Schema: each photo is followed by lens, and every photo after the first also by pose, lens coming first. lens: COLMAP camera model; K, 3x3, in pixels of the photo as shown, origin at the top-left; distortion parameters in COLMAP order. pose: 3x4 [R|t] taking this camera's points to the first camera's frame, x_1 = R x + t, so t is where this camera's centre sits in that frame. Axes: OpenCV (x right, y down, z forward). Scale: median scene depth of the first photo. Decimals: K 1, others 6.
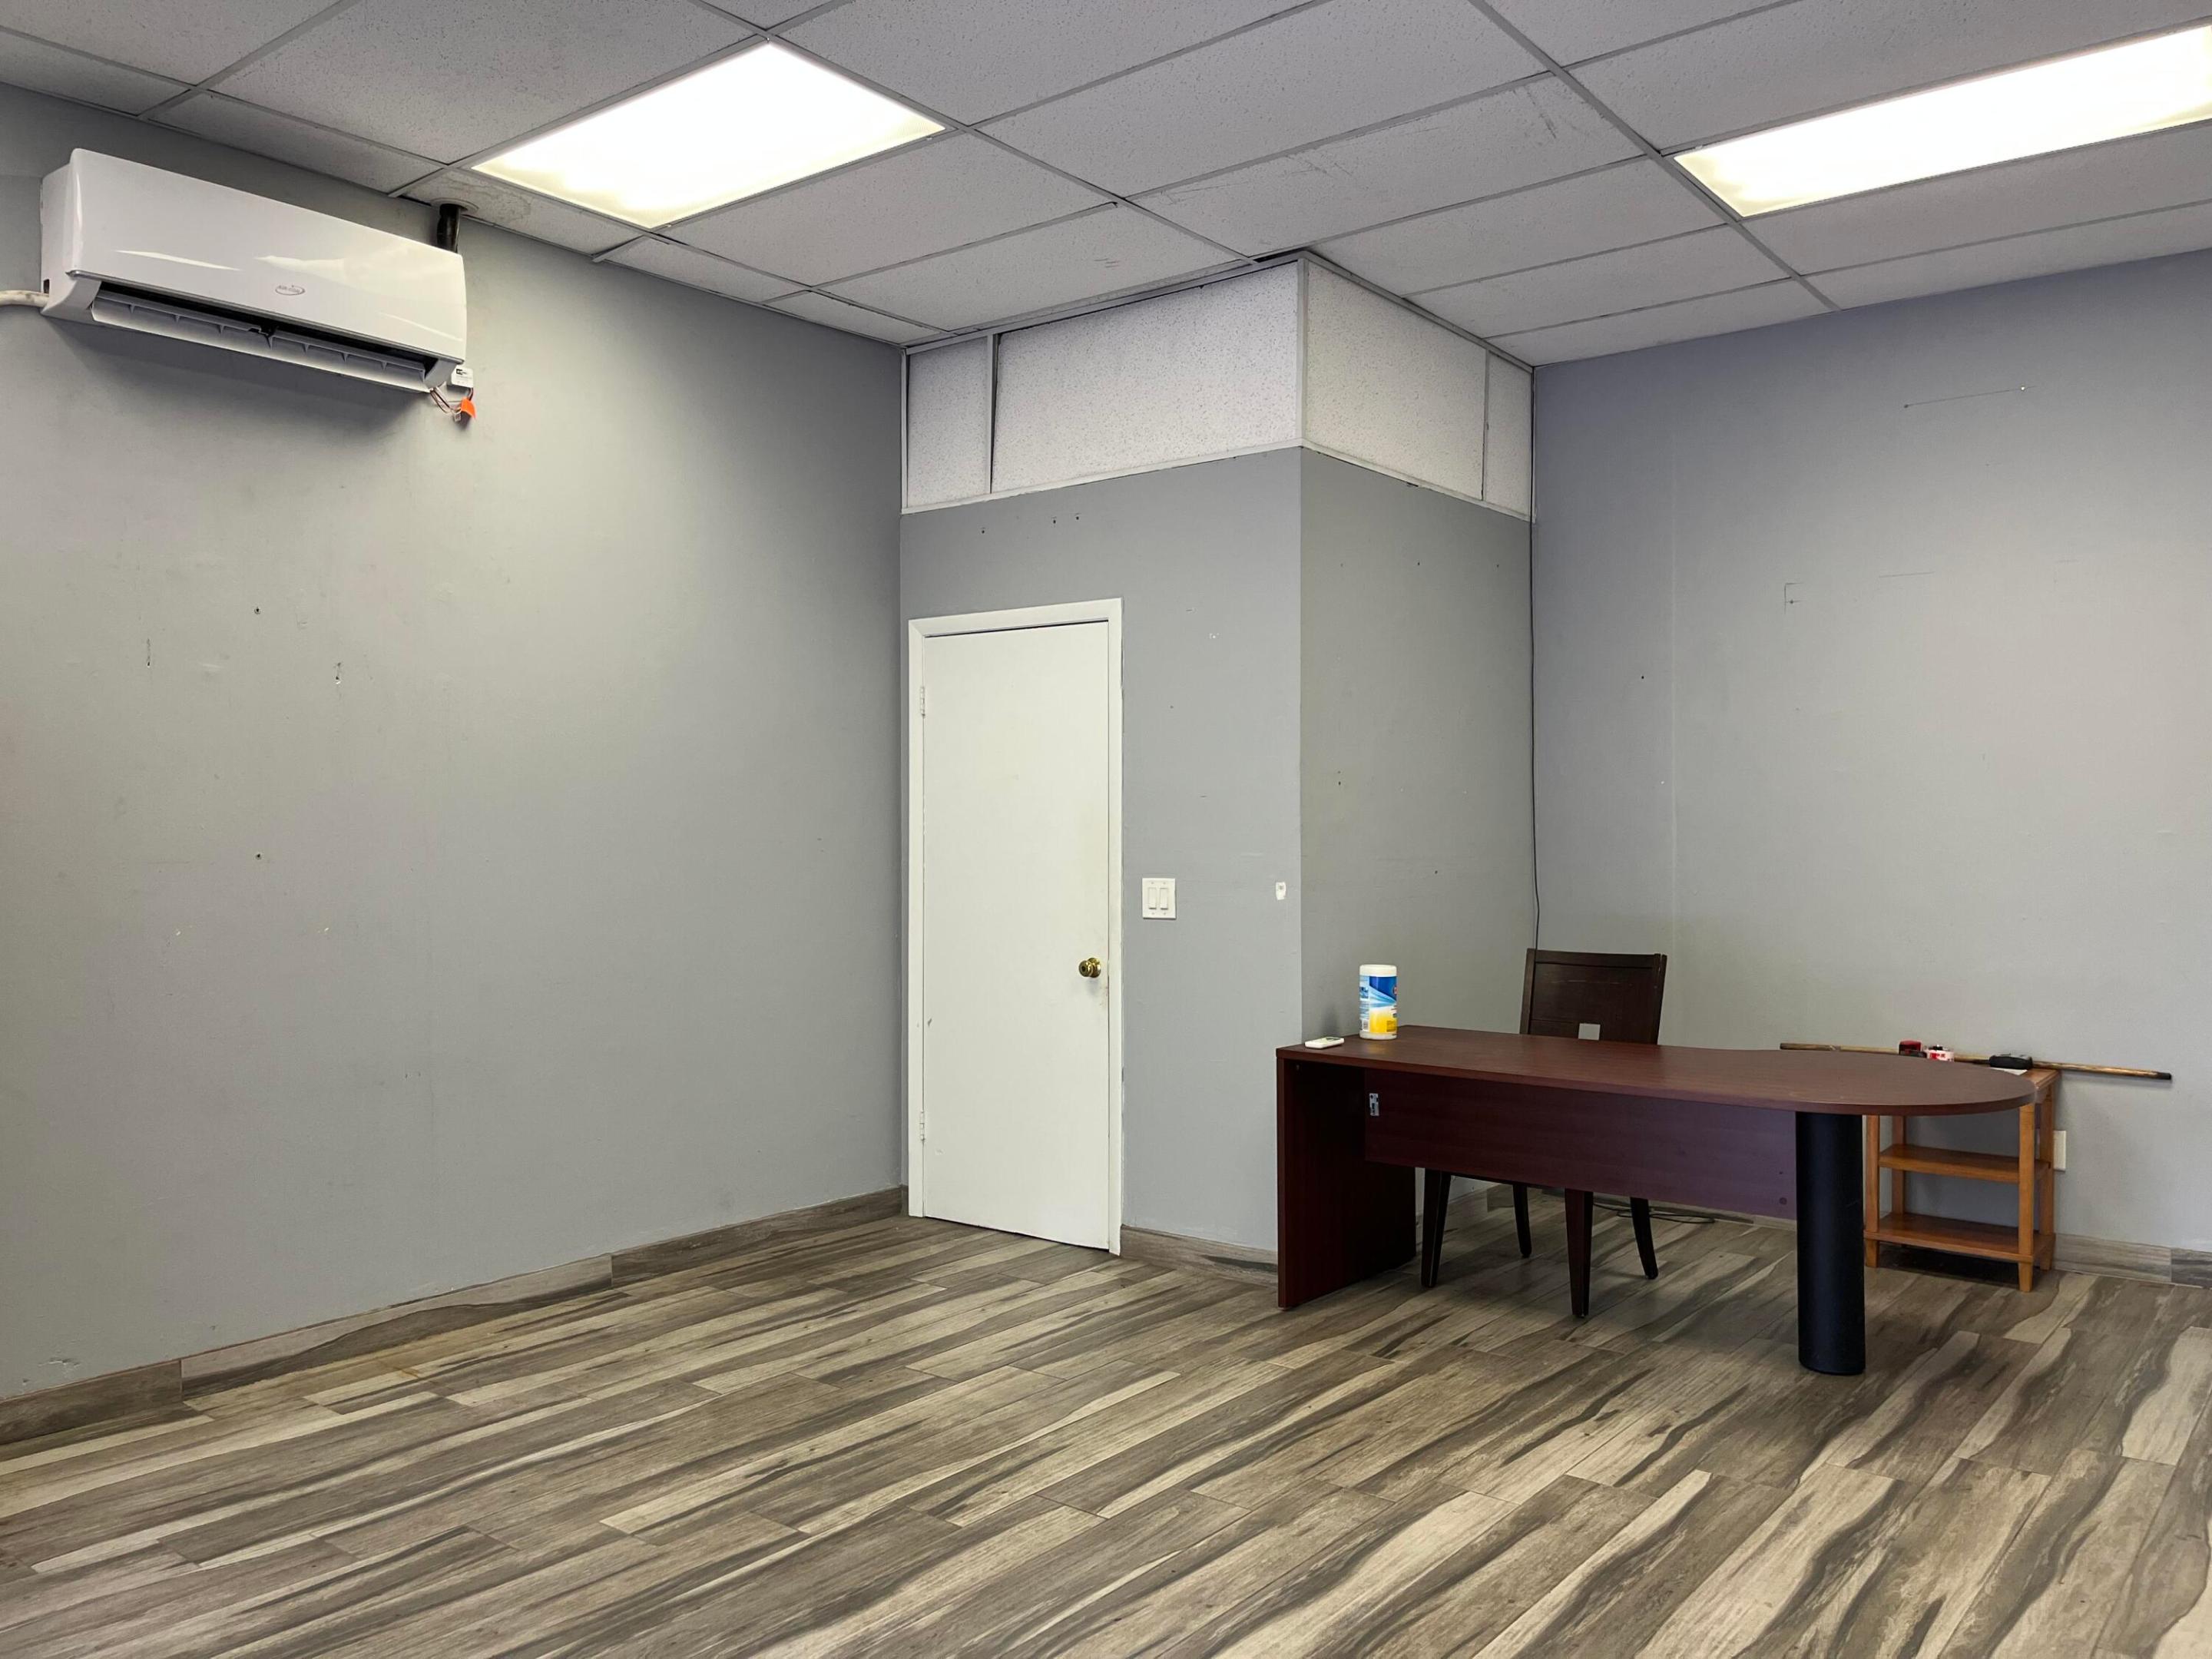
lens RADIAL K [[1686.1, 0, 1106.0], [0, 1686.1, 829.5], [0, 0, 1]] dist [0.088959, -0.121343]
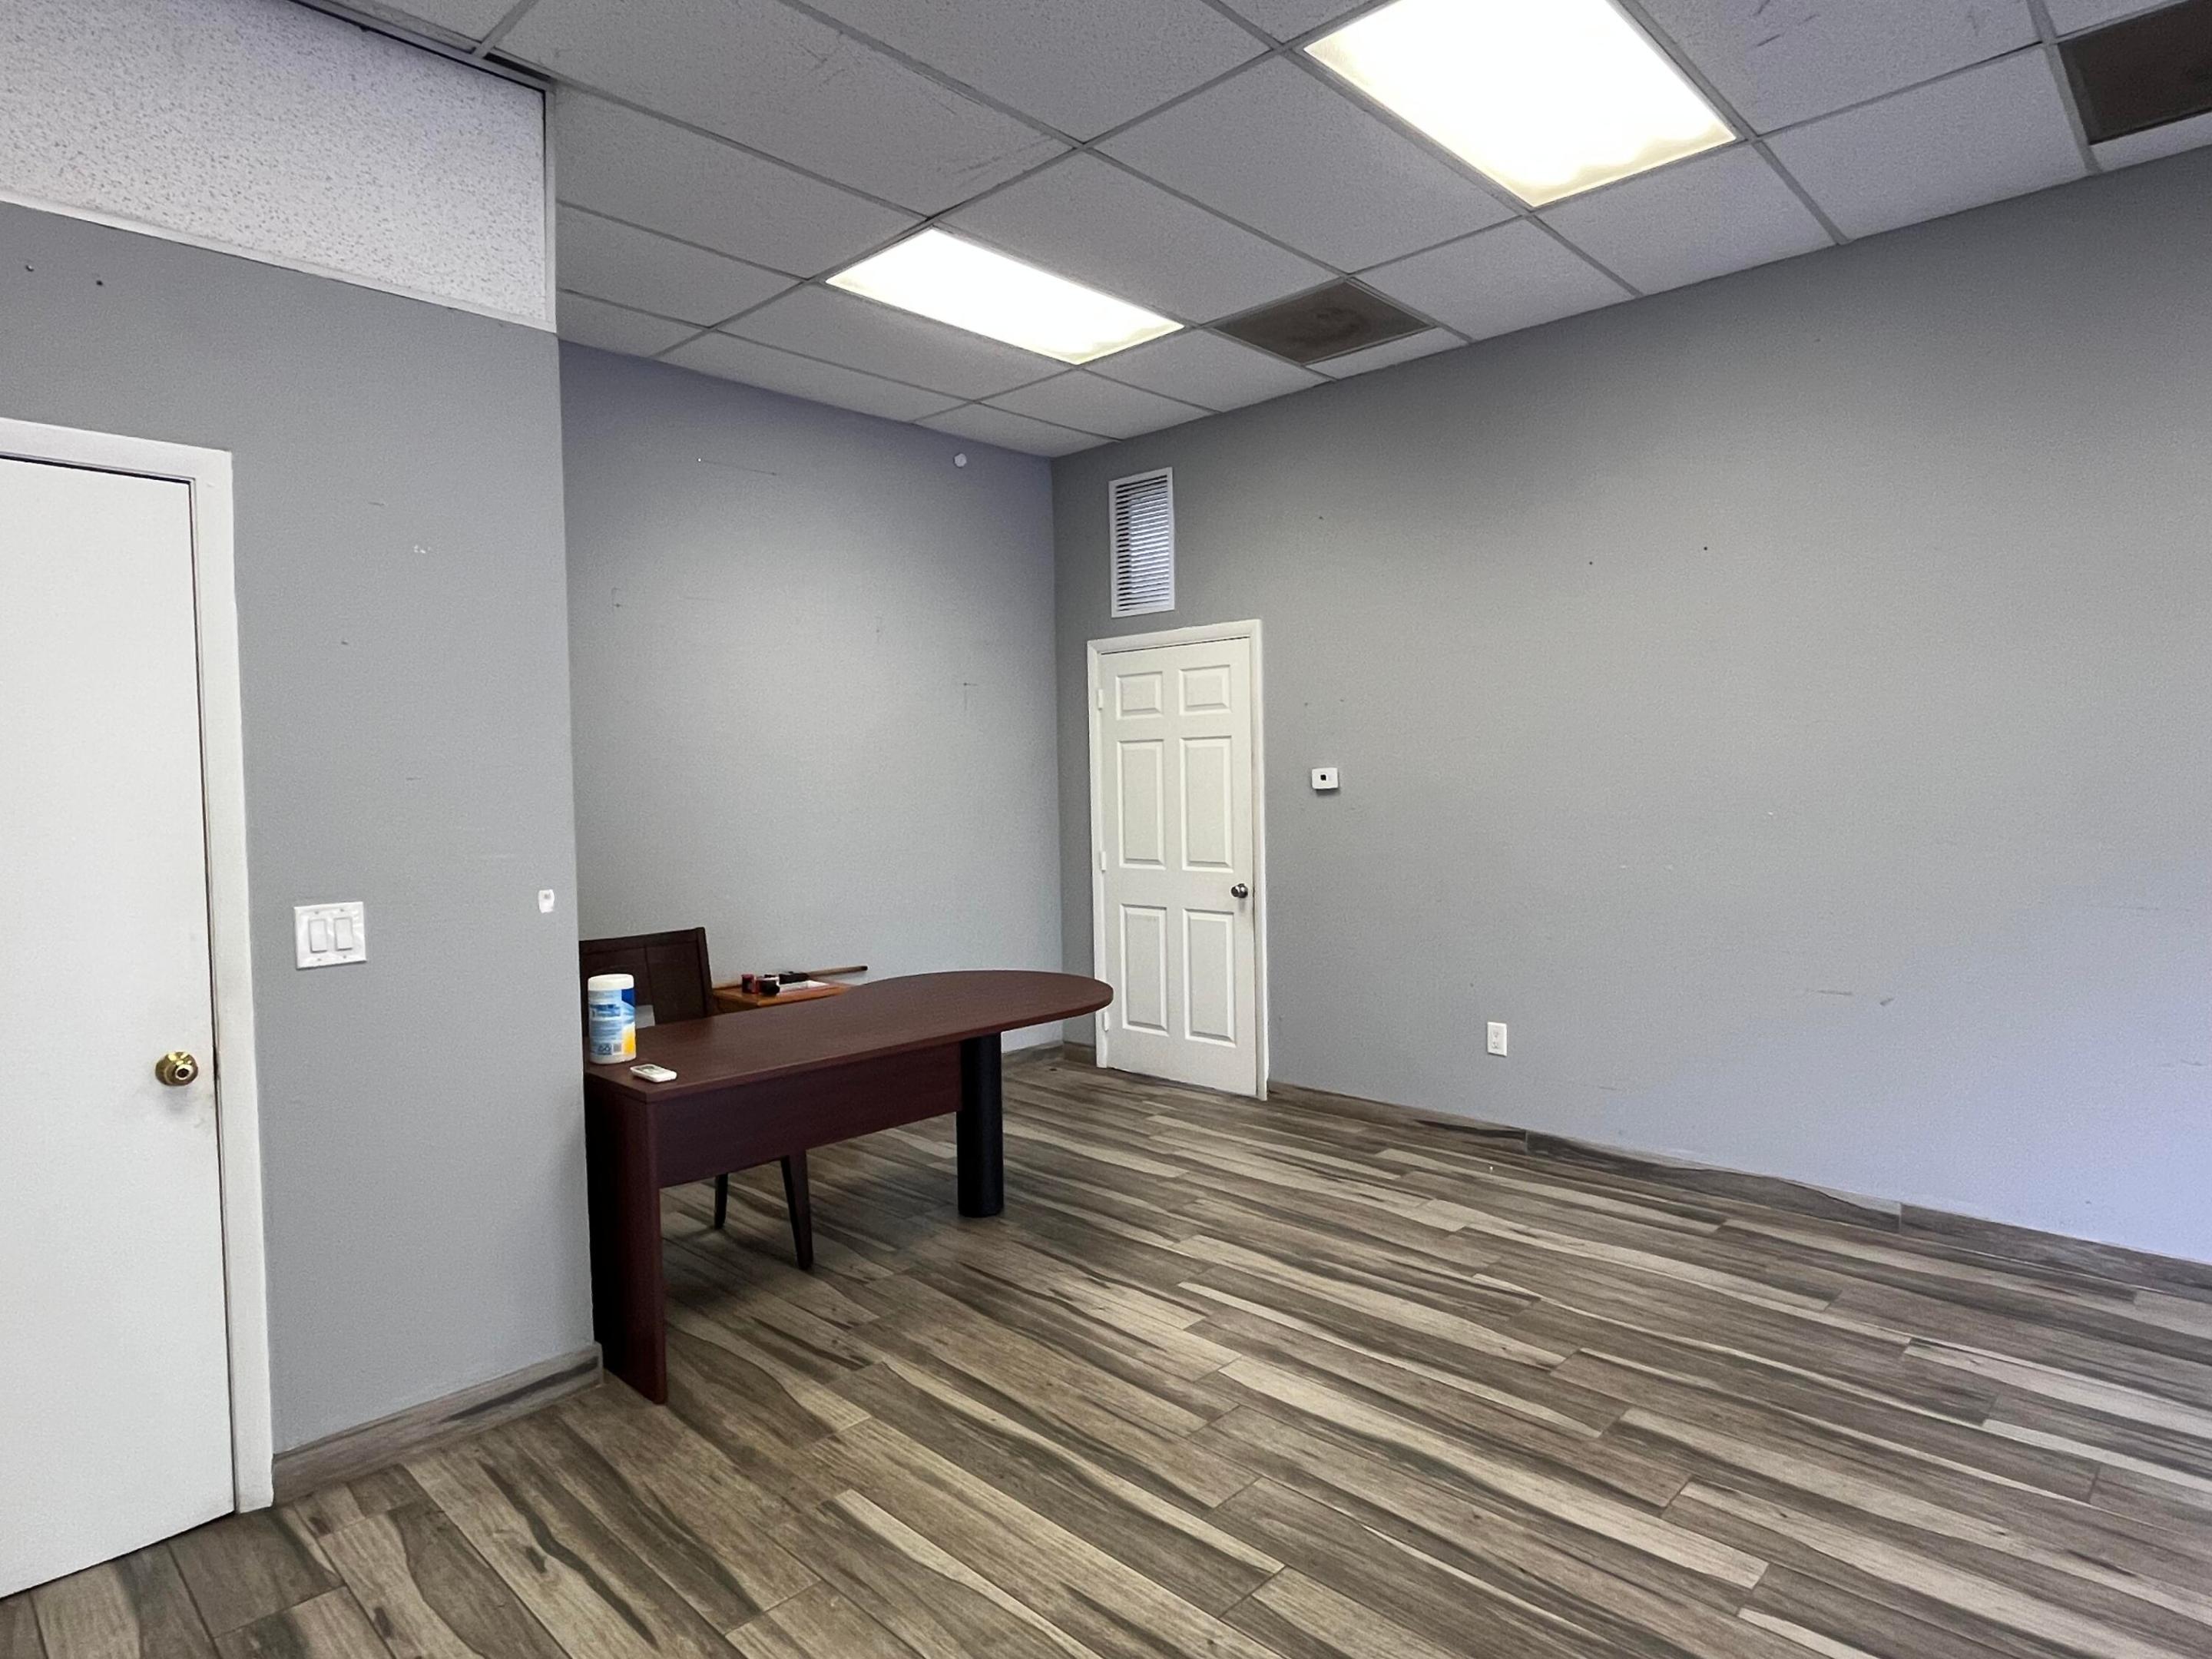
lens RADIAL K [[1255.5, 0, 1101.8], [0, 1255.5, 837.4], [0, 0, 1]] dist [0.000010, -0.000678]
pose [[0.097345, -0.044766, 0.994243, -0.587260], [0.017415, 0.998912, 0.043271, -0.017793], [-0.995098, 0.013103, 0.098018, 0.906927]]
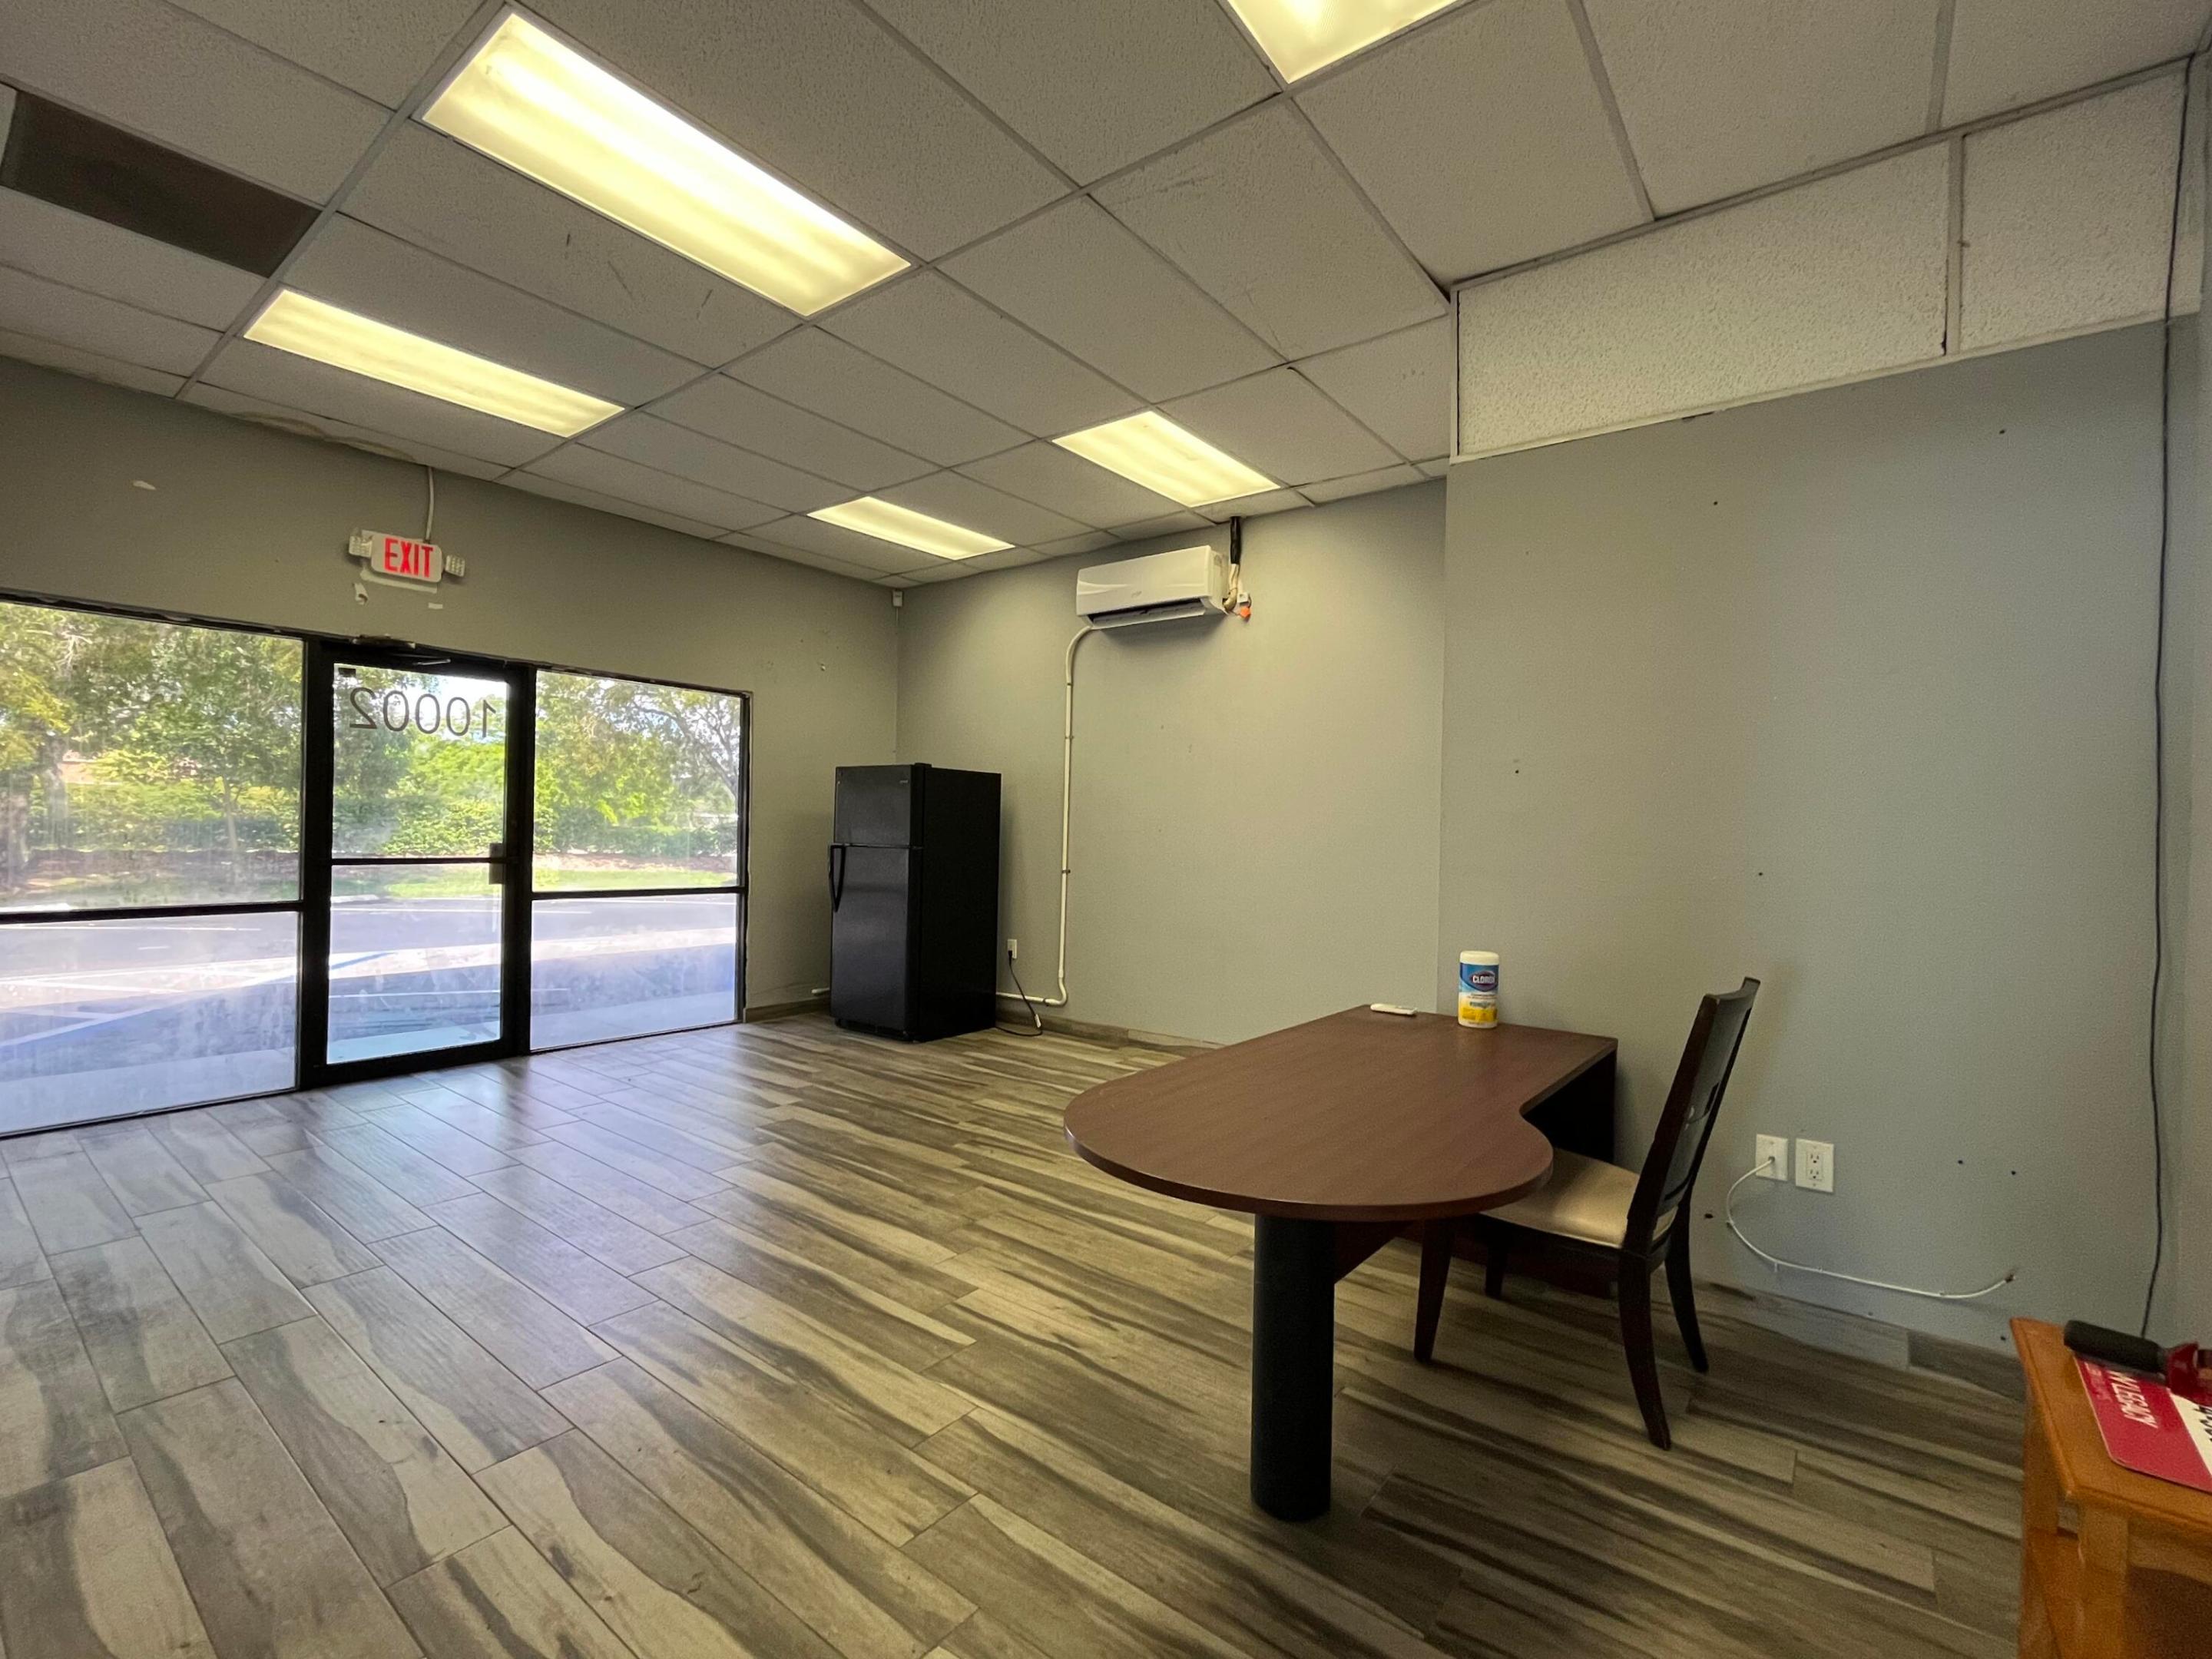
lens RADIAL K [[984.5, 0, 1099.8], [0, 984.5, 832.1], [0, 0, 1]] dist [-0.001666, -0.000528]
pose [[0.006319, 0.004925, -0.999968, 0.972961], [-0.023236, 0.999719, 0.004777, 0.015034], [0.999710, 0.023205, 0.006431, 1.016022]]
